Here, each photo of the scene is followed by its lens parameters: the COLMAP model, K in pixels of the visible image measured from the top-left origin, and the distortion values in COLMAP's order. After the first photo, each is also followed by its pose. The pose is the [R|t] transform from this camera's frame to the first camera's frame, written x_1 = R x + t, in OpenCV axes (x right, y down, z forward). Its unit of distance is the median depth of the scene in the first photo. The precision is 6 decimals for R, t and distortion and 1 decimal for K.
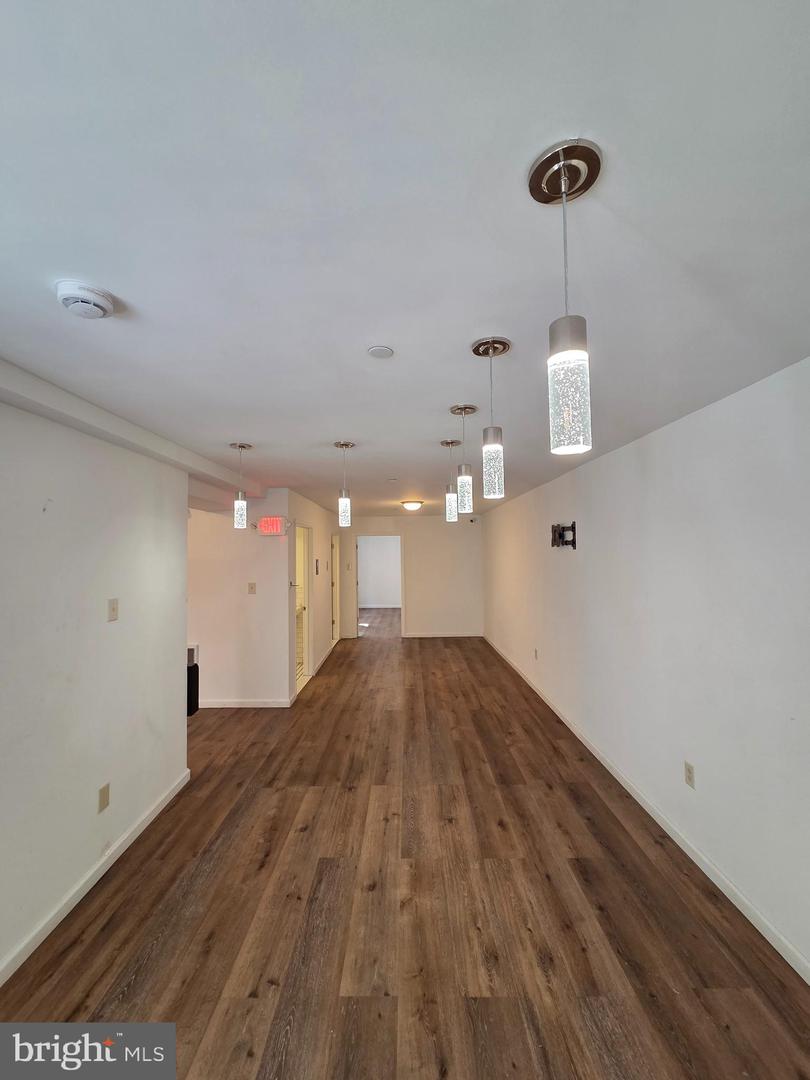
lens RADIAL K [[438.5, 0, 406.4], [0, 438.5, 536.0], [0, 0, 1]] dist [-0.003105, -0.000221]
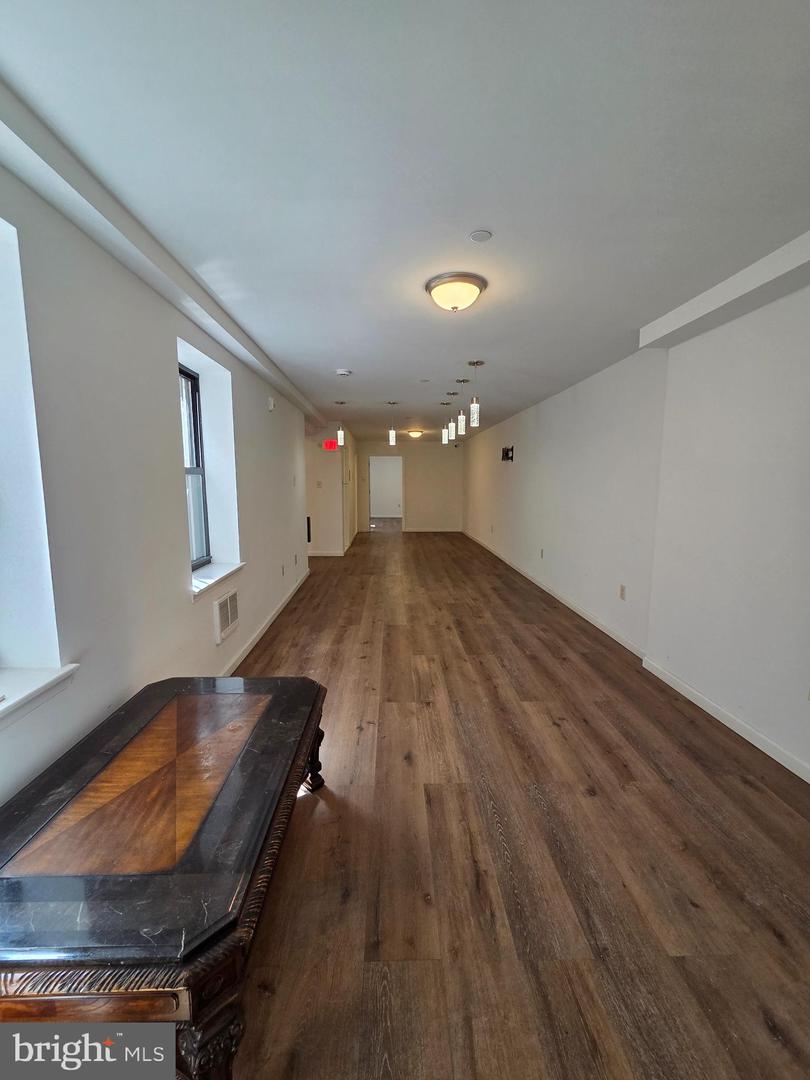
lens RADIAL K [[438.5, 0, 406.4], [0, 438.5, 536.0], [0, 0, 1]] dist [-0.003105, -0.000221]
pose [[0.999273, 0.011207, 0.036448, -0.085329], [-0.017012, 0.986467, 0.163078, 0.035982], [-0.034127, -0.163579, 0.985940, -0.626888]]
